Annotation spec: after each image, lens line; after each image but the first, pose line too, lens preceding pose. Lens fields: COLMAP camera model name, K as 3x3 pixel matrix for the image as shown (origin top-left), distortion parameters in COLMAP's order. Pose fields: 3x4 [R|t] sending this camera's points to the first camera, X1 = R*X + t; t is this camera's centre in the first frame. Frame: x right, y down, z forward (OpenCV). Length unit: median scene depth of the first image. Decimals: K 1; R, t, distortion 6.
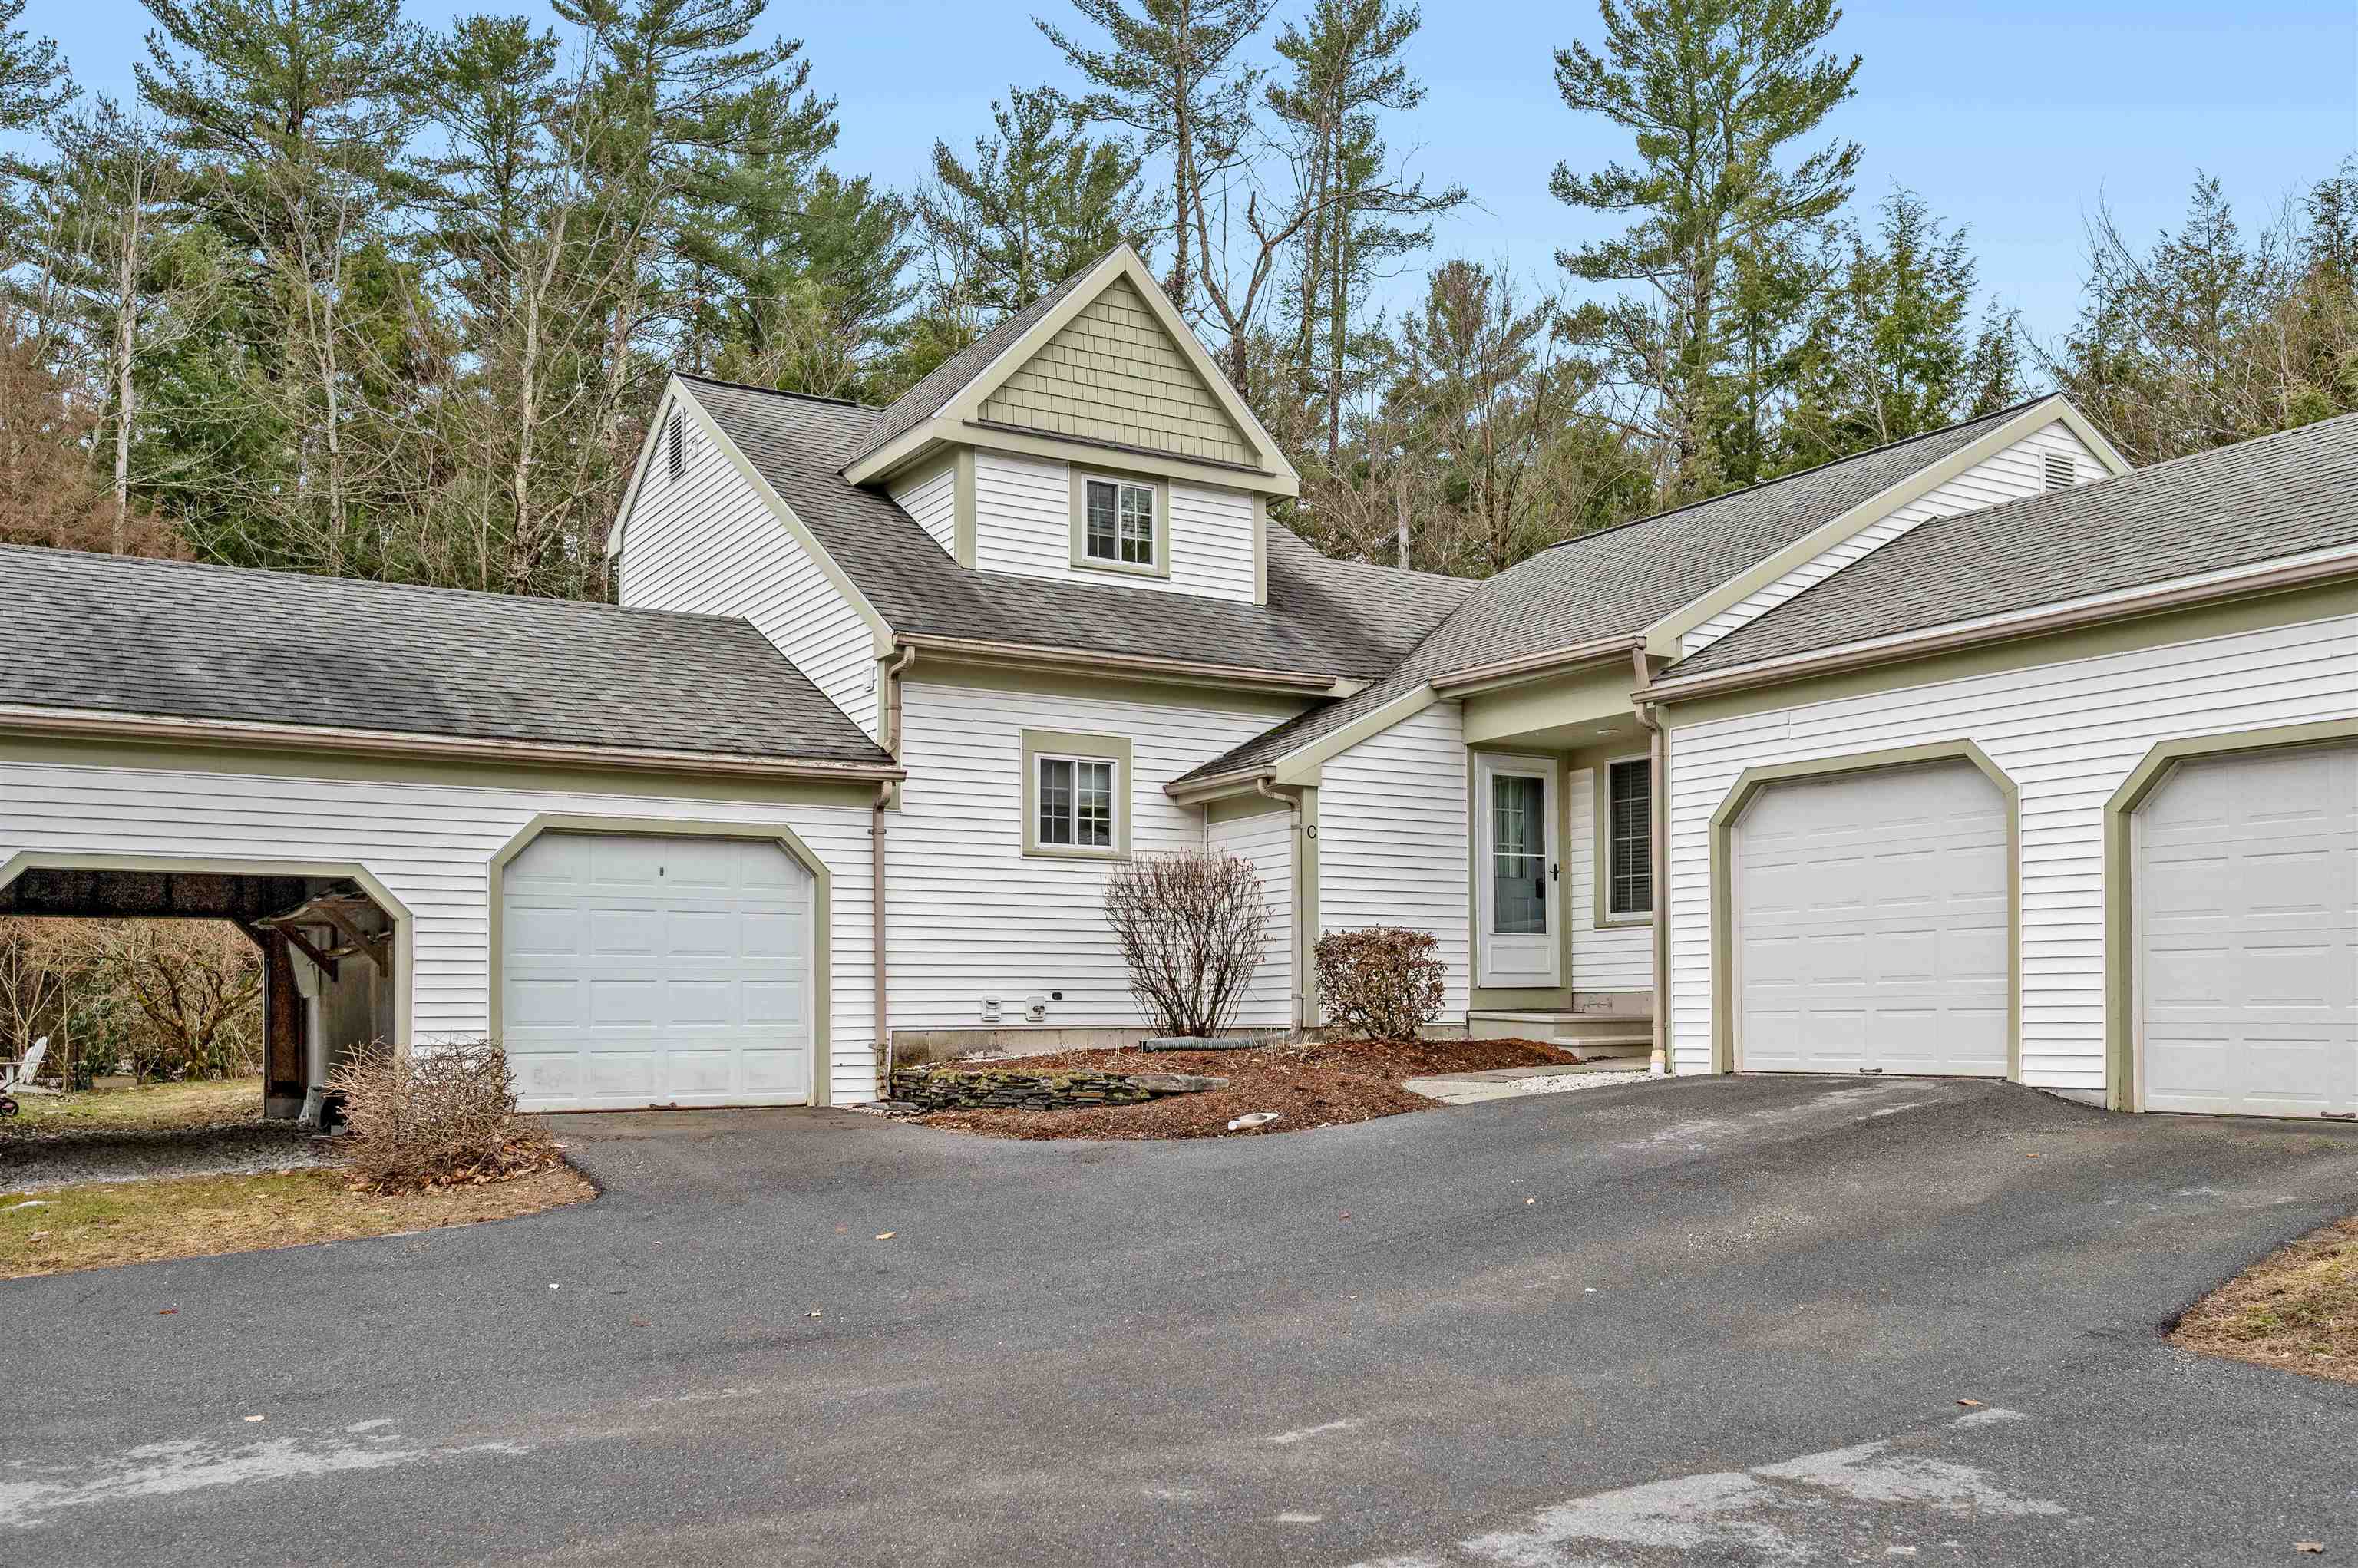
lens RADIAL K [[1938.5, 0, 1179.0], [0, 1938.5, 784.0], [0, 0, 1]] dist [-0.003046, -0.001028]
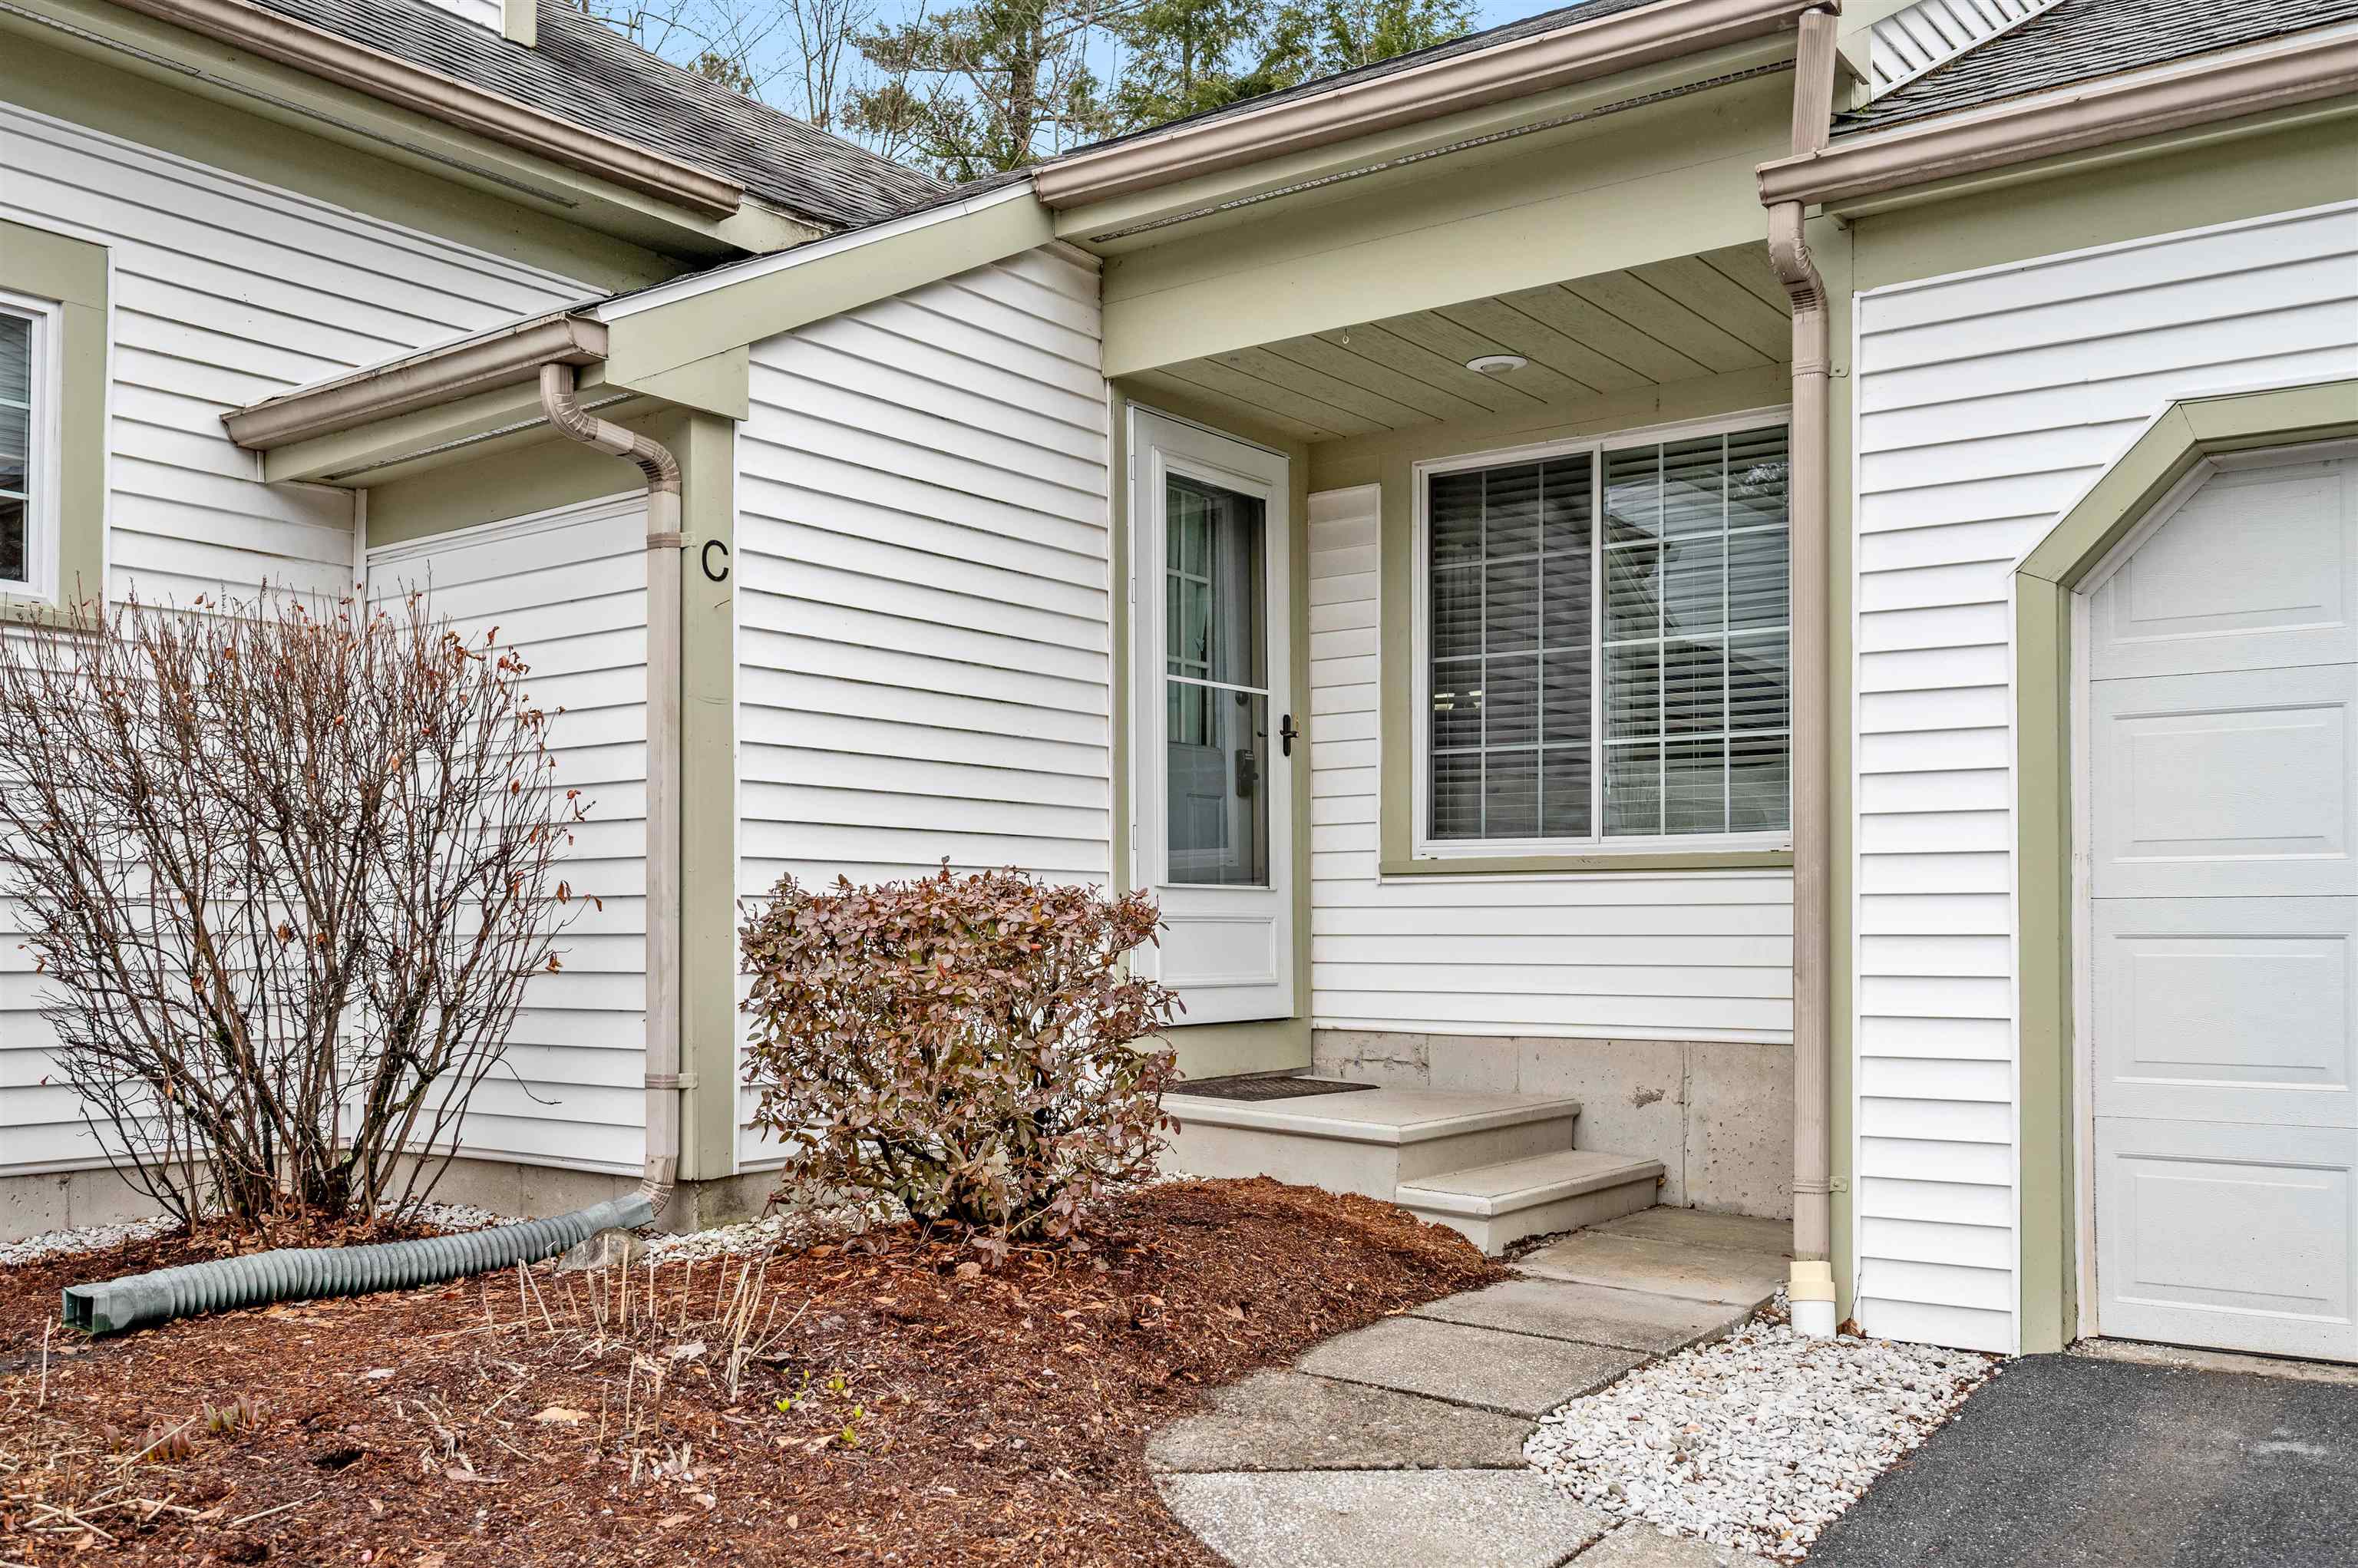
lens RADIAL K [[2085.7, 0, 1176.2], [0, 2085.7, 964.4], [0, 0, 1]] dist [0.006933, -0.000757]
pose [[0.930897, 0.004271, 0.365257, 0.014348], [-0.052555, 0.991094, 0.122354, 0.044393], [-0.361481, -0.133095, 0.922831, 0.649086]]
